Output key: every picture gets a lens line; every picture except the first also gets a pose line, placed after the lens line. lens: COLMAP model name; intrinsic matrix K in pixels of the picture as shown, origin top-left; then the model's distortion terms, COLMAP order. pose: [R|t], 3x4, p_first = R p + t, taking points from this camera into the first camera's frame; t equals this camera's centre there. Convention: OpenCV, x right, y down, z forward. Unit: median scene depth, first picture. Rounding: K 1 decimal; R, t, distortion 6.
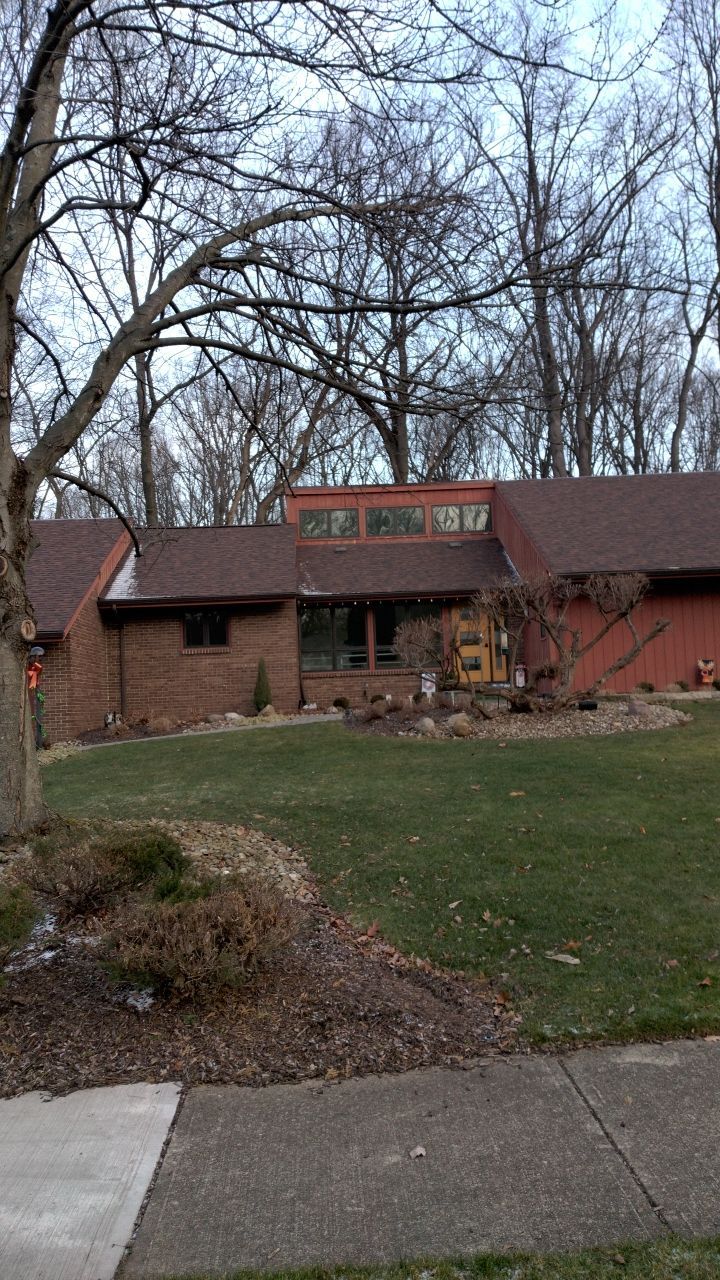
lens RADIAL K [[1013.5, 0, 360.0], [0, 1013.5, 640.0], [0, 0, 1]] dist [0.038813, -0.050212]
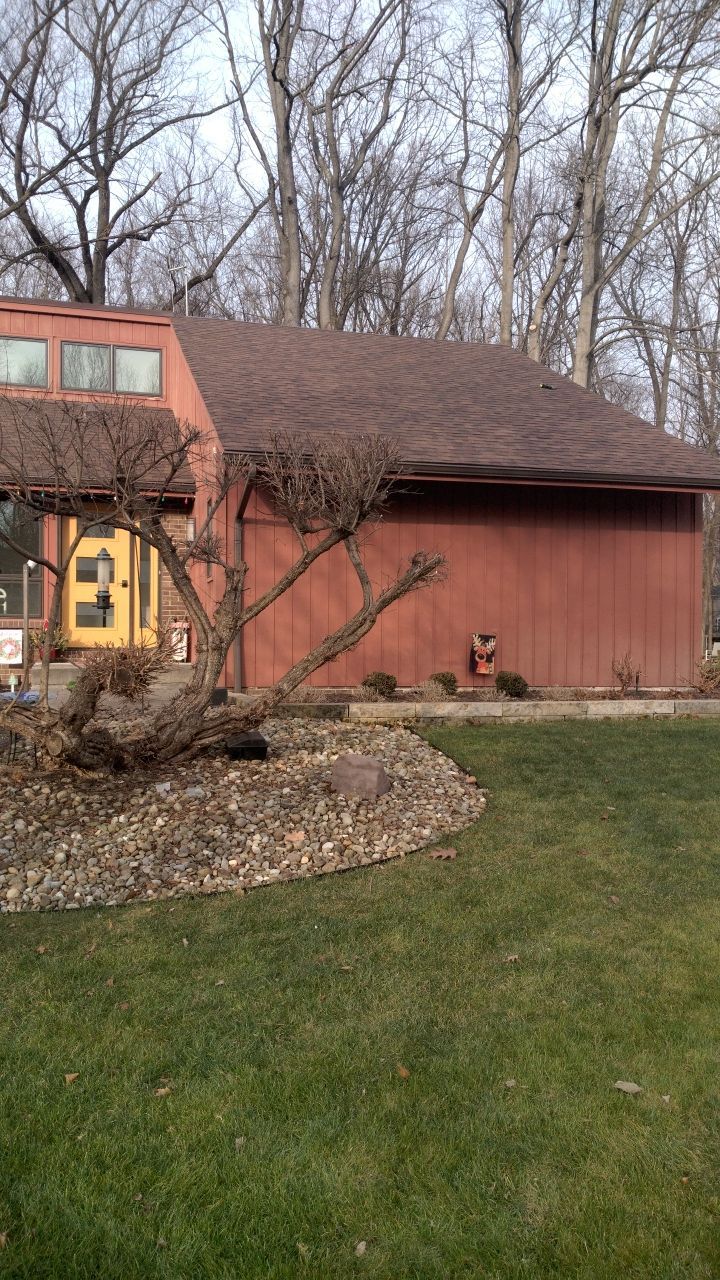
lens RADIAL K [[997.6, 0, 360.6], [0, 997.6, 666.3], [0, 0, 1]] dist [0.066996, -0.136102]
pose [[0.966714, 0.047346, 0.251441, 0.170301], [-0.069340, 0.994433, 0.079340, -0.003624], [-0.246284, -0.094134, 0.964615, 0.611543]]
